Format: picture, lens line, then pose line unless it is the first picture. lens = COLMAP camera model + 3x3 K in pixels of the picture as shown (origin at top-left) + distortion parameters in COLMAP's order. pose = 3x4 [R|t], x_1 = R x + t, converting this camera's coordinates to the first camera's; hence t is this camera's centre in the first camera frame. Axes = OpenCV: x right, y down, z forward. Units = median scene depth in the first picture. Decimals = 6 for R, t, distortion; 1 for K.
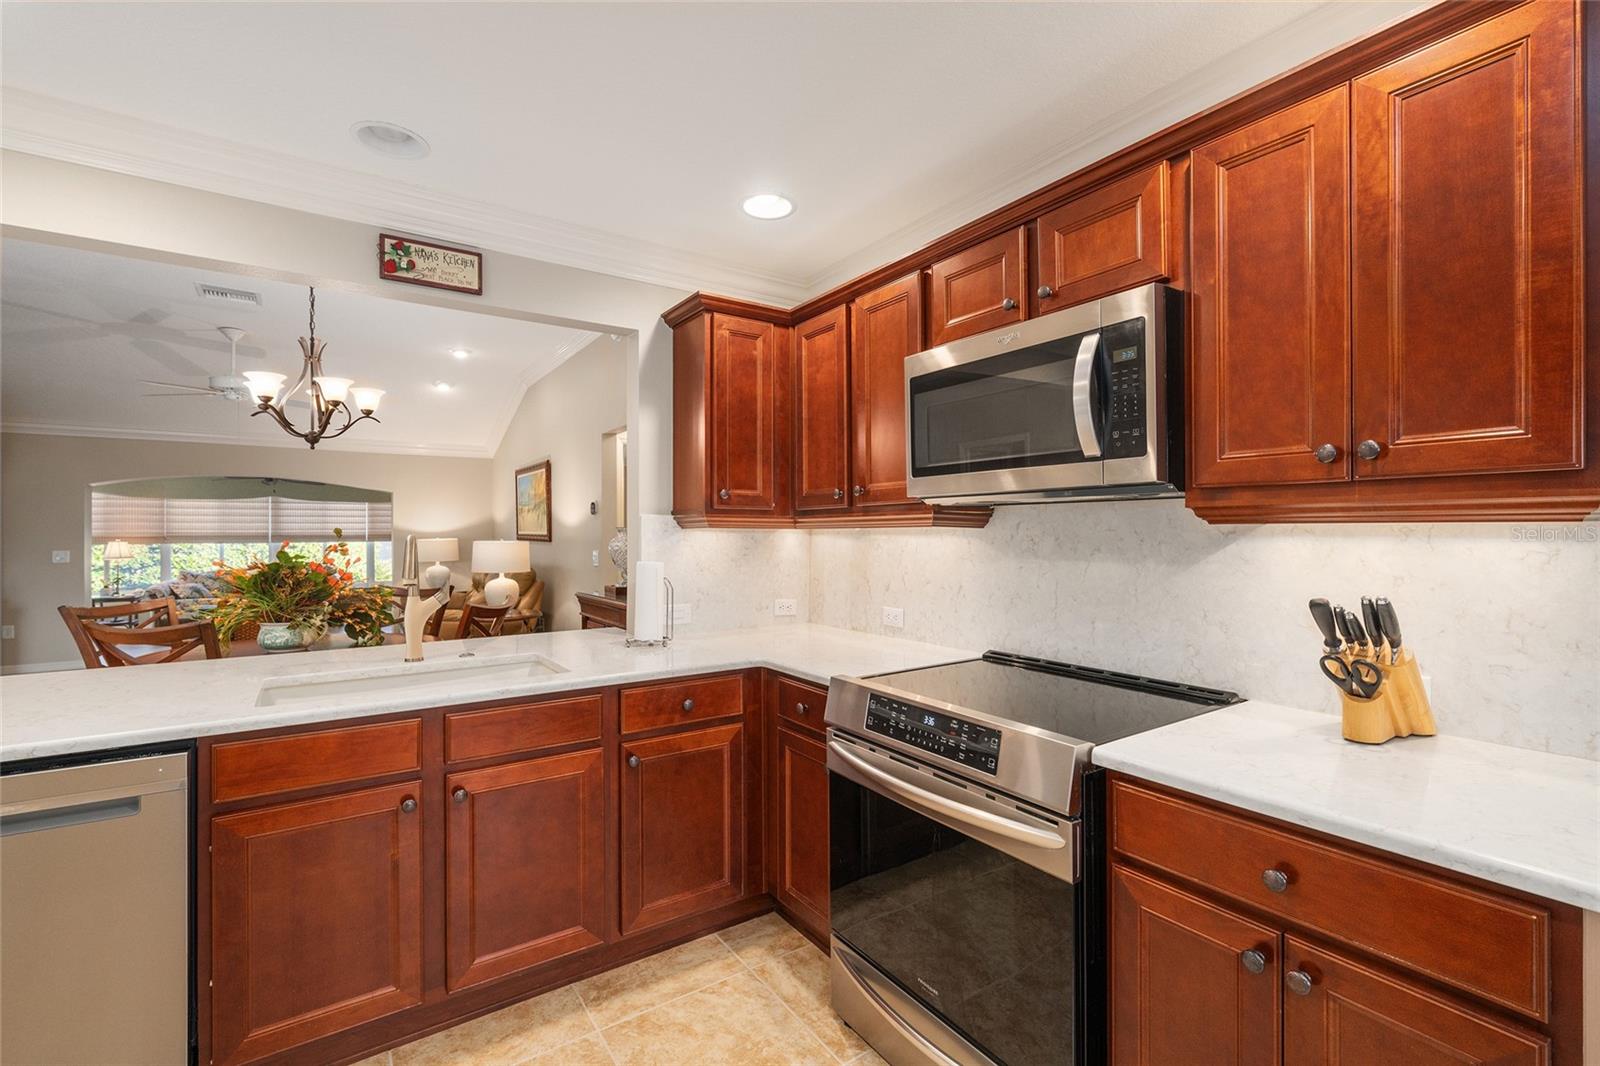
lens RADIAL K [[703.8, 0, 798.4], [0, 703.8, 530.5], [0, 0, 1]] dist [0.000938, 0.000003]
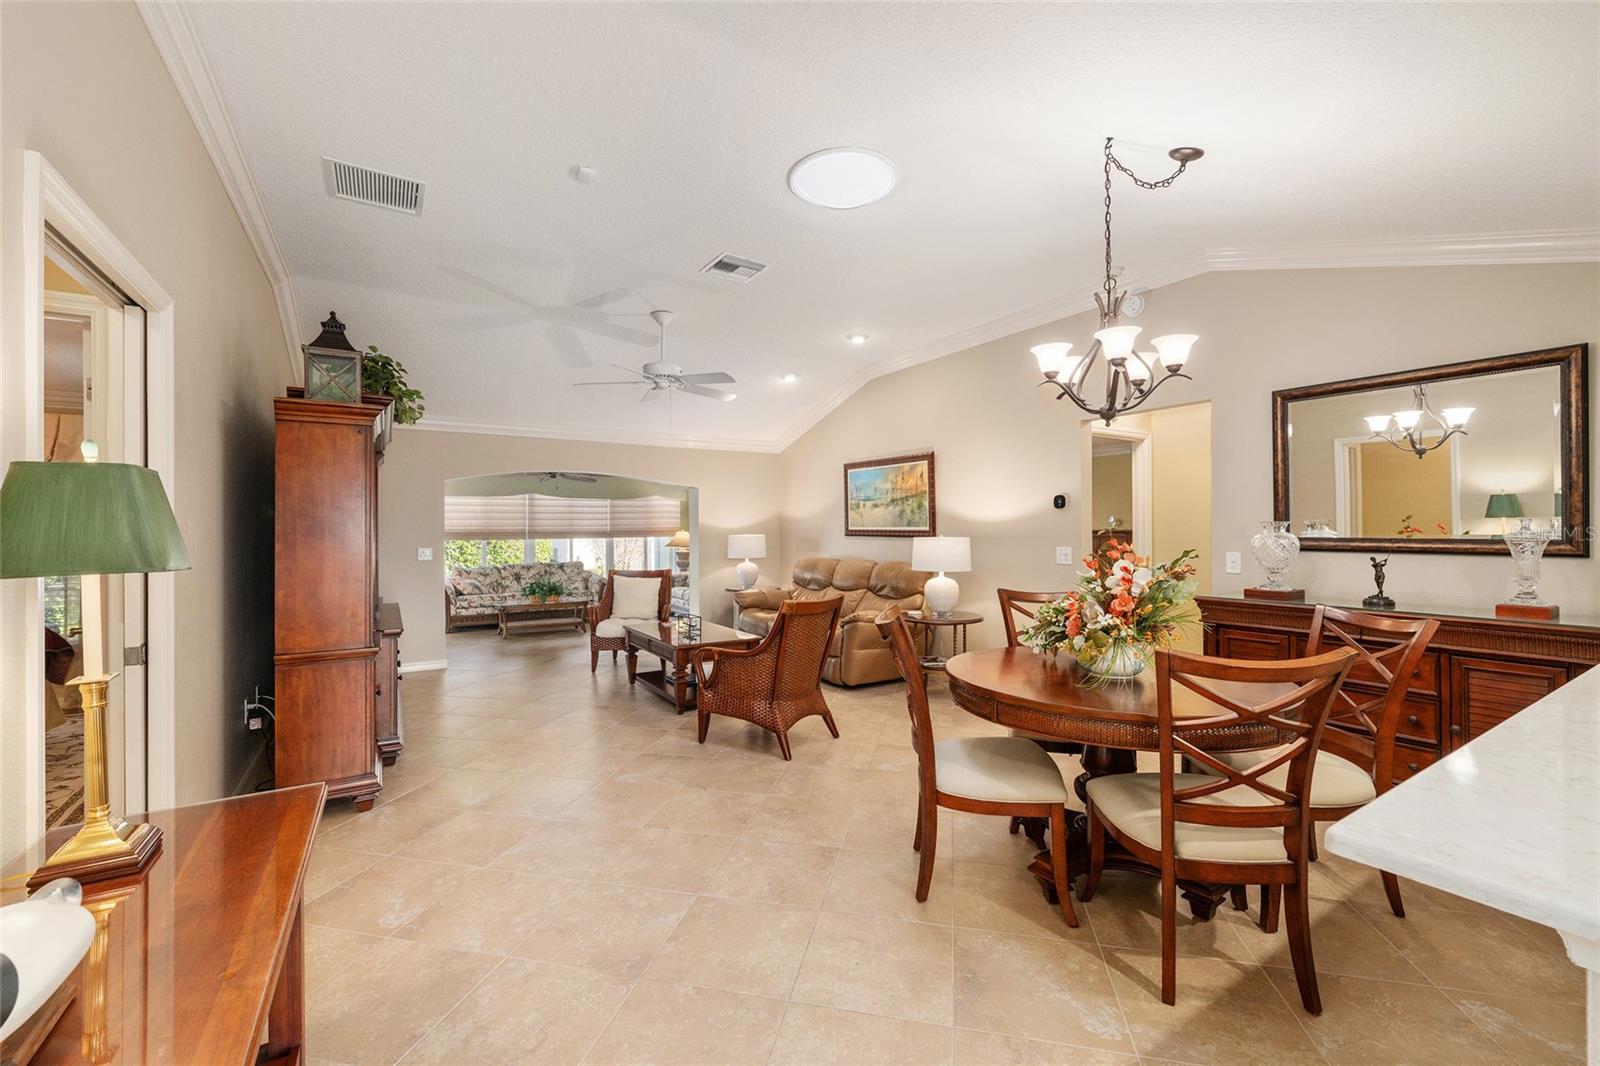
lens RADIAL K [[655.0, 0, 801.1], [0, 655.0, 528.6], [0, 0, 1]] dist [0.002999, 0.000067]
pose [[0.999483, -0.002422, -0.032071, -1.616924], [0.002538, 0.999990, 0.003562, -0.000839], [0.032062, -0.003641, 0.999479, 0.354450]]
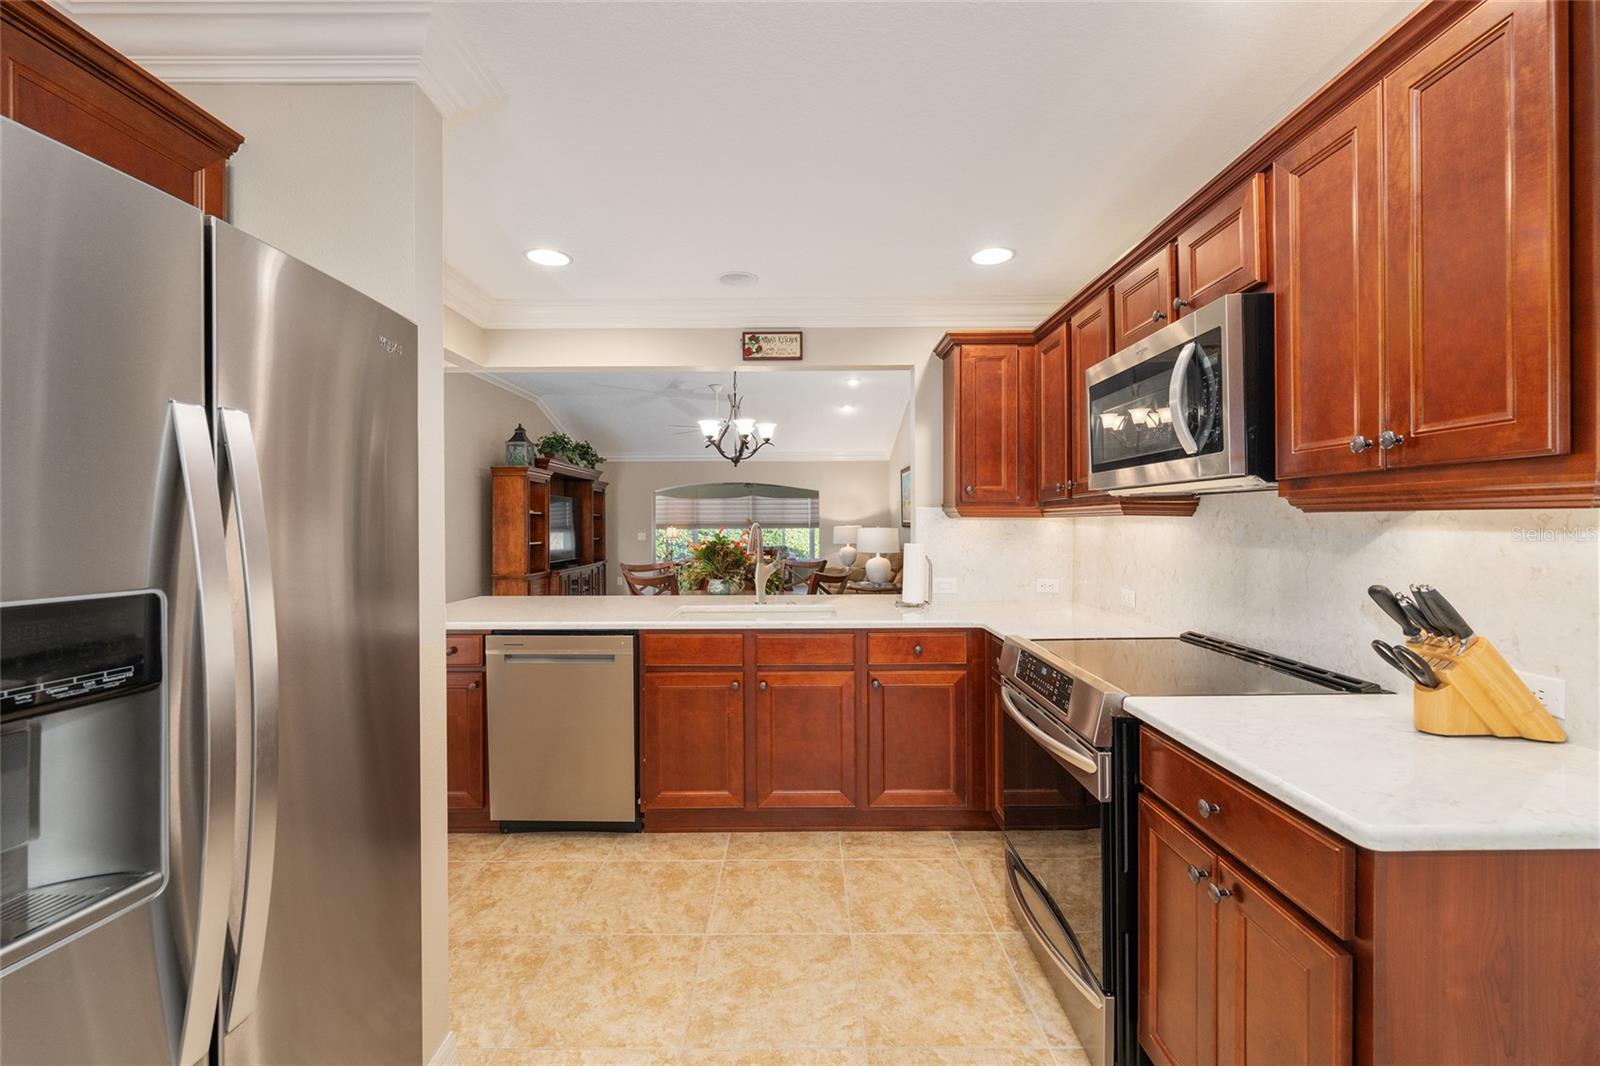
lens RADIAL K [[658.9, 0, 800.5], [0, 658.9, 522.9], [0, 0, 1]] dist [0.000283, 0.000098]
pose [[0.826375, -0.000126, -0.563120, 0.363286], [0.003502, 0.999982, 0.004915, -0.000655], [0.563110, -0.006034, 0.826360, -0.158994]]
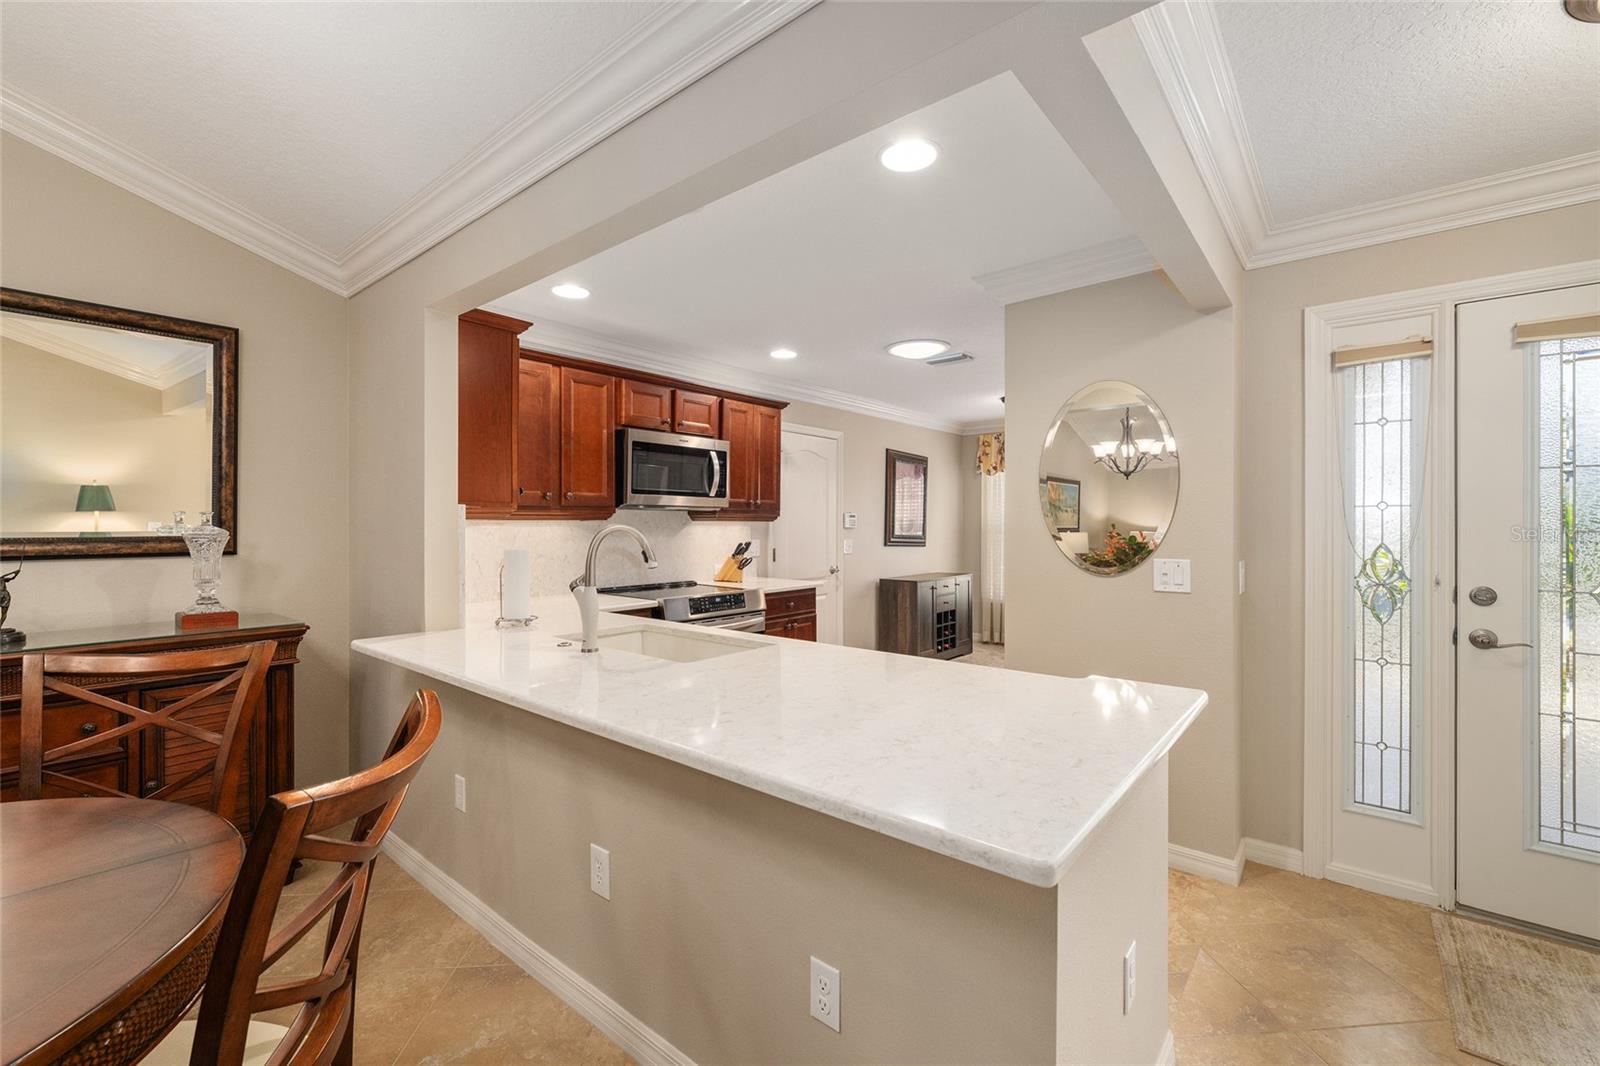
lens RADIAL K [[677.2, 0, 802.8], [0, 677.2, 525.1], [0, 0, 1]] dist [-0.002141, -0.000368]
pose [[-0.285816, 0.002213, 0.958282, -1.621898], [-0.001152, 0.999996, -0.002653, 0.010856], [-0.958284, -0.001862, -0.285812, 1.040557]]
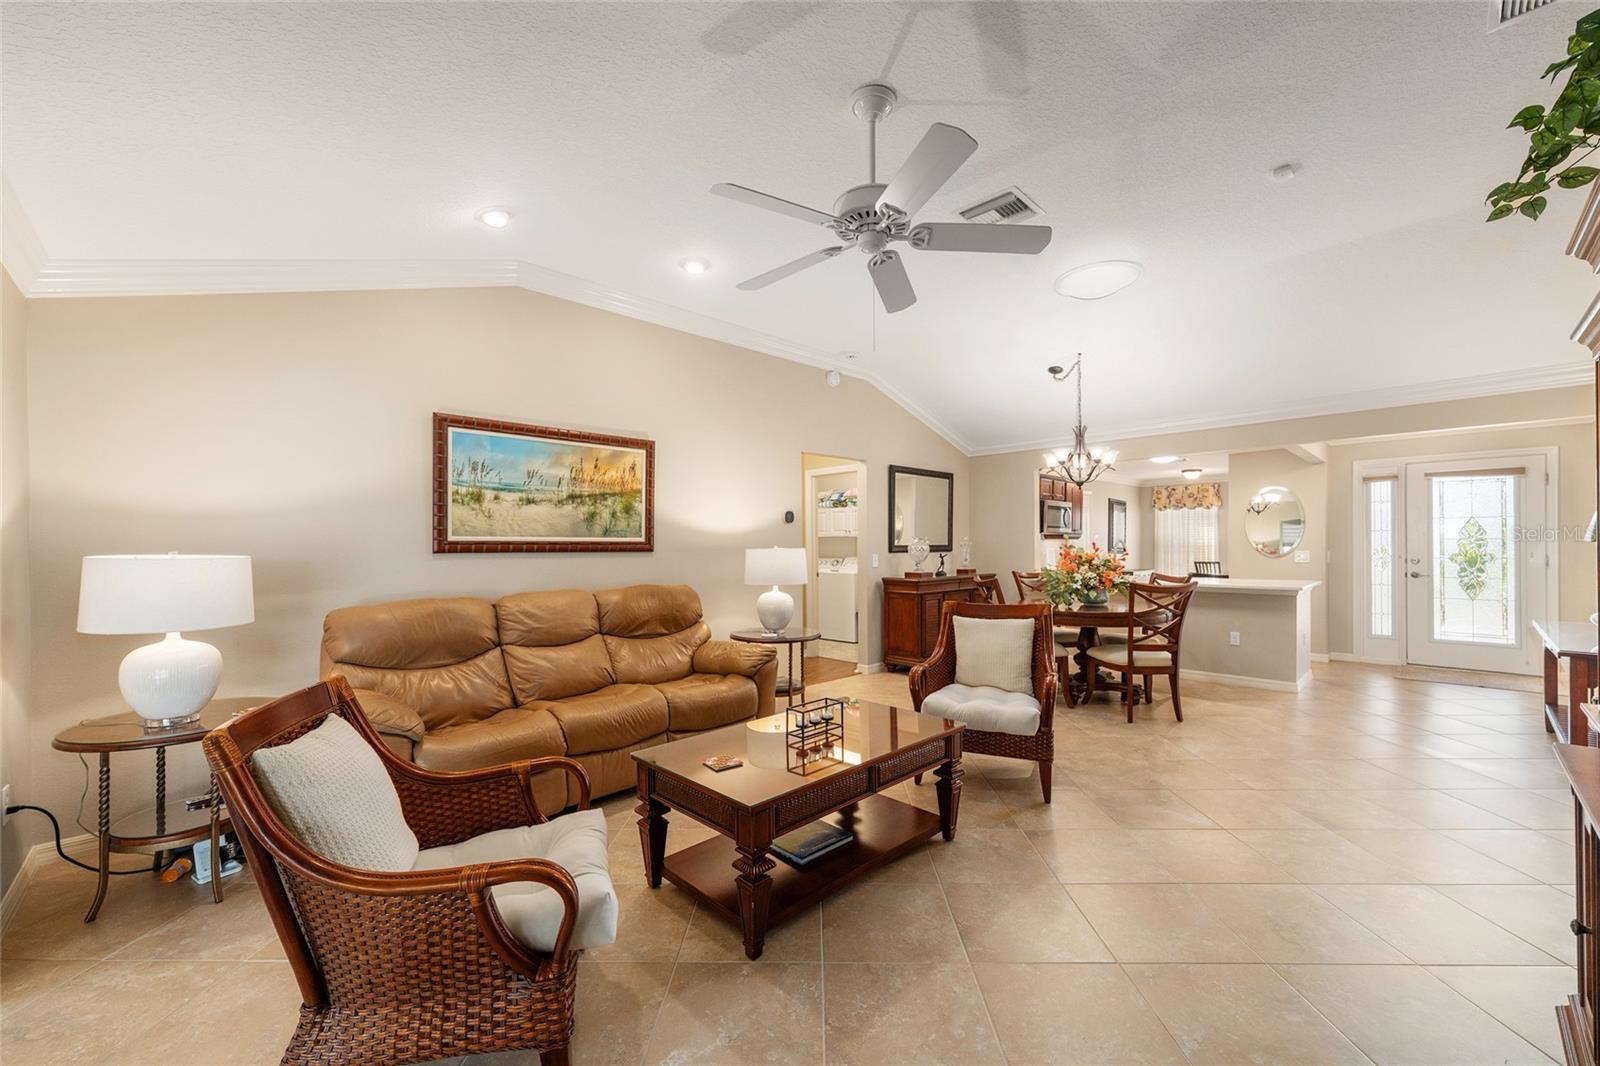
lens RADIAL K [[629.8, 0, 809.3], [0, 629.8, 542.7], [0, 0, 1]] dist [0.000351, 0.000097]
pose [[-0.183706, 0.007821, 0.982950, -3.309932], [0.005412, 0.999961, -0.006945, 0.038162], [-0.982966, 0.004044, -0.183742, 3.074677]]
